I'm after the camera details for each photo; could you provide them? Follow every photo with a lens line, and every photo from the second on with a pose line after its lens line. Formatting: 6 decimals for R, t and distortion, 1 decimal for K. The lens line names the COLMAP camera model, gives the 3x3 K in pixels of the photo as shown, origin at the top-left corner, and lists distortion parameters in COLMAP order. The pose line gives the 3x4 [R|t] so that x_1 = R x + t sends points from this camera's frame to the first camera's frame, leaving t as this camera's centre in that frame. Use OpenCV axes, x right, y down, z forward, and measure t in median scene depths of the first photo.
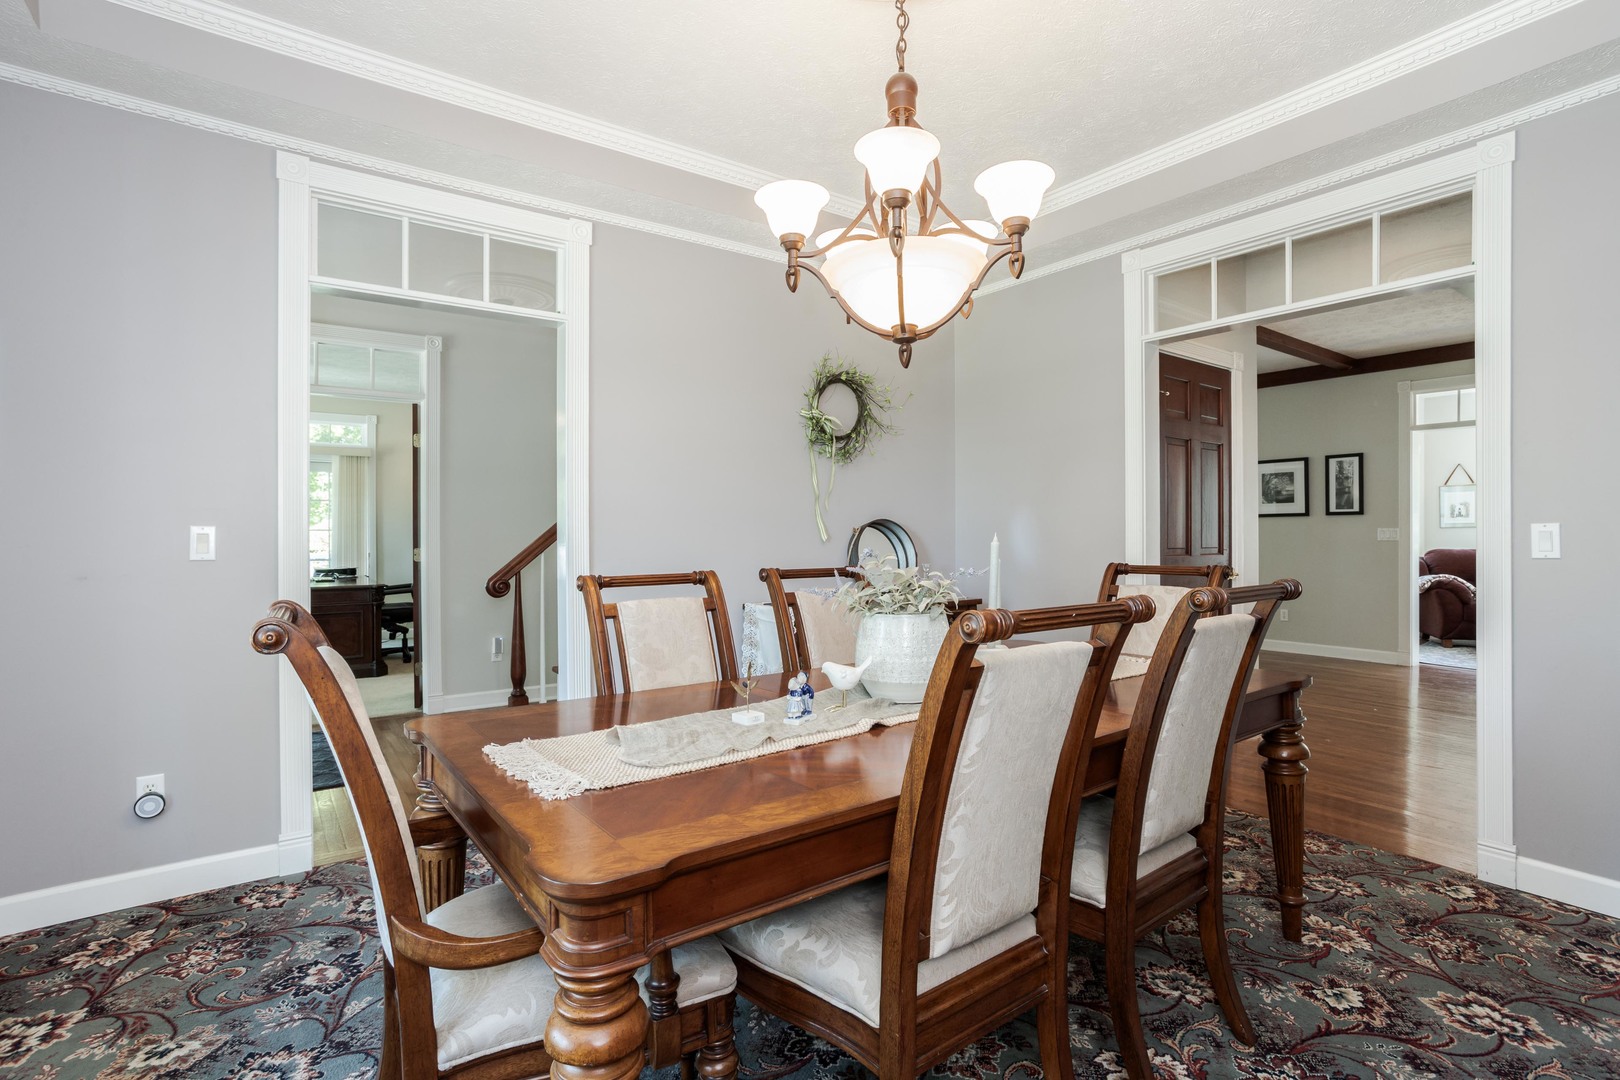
lens RADIAL K [[777.8, 0, 814.0], [0, 777.8, 531.8], [0, 0, 1]] dist [-0.000662, 0.002884]
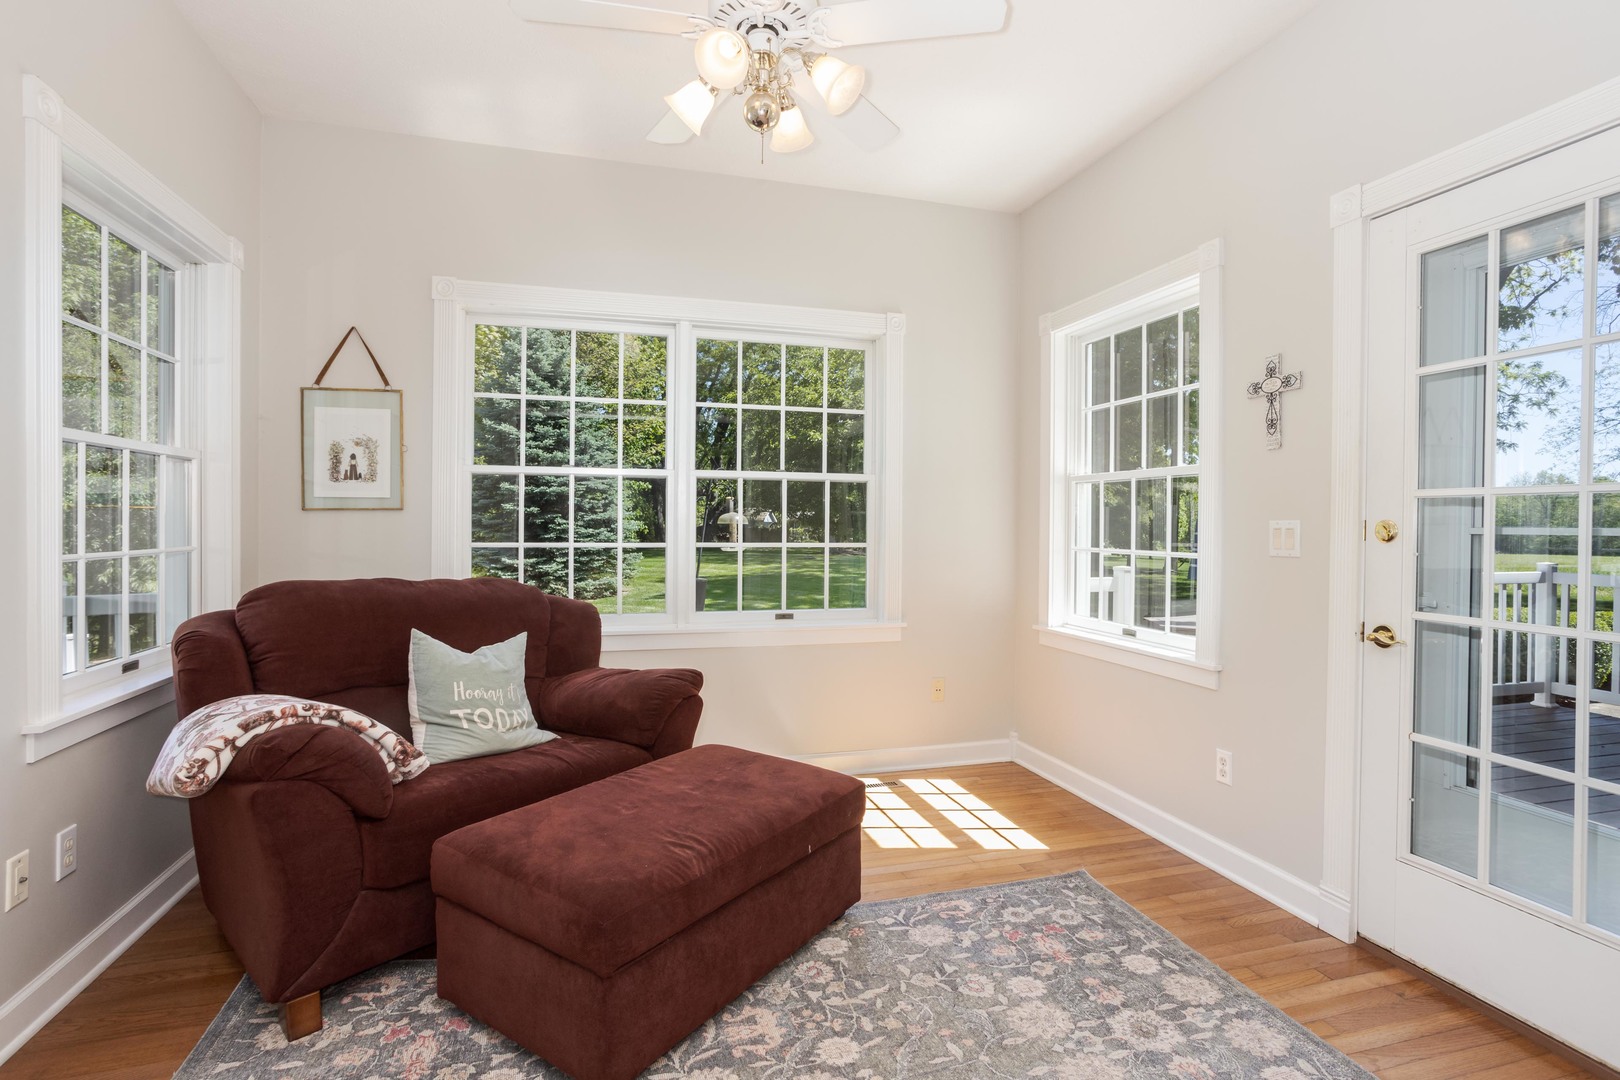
lens RADIAL K [[777.8, 0, 806.9], [0, 777.8, 529.6], [0, 0, 1]] dist [-0.000662, 0.002884]
pose [[0.346912, -0.001646, 0.937896, 1.560930], [-0.003541, 0.999989, 0.003065, 0.004465], [-0.937891, -0.004385, 0.346902, 1.875124]]
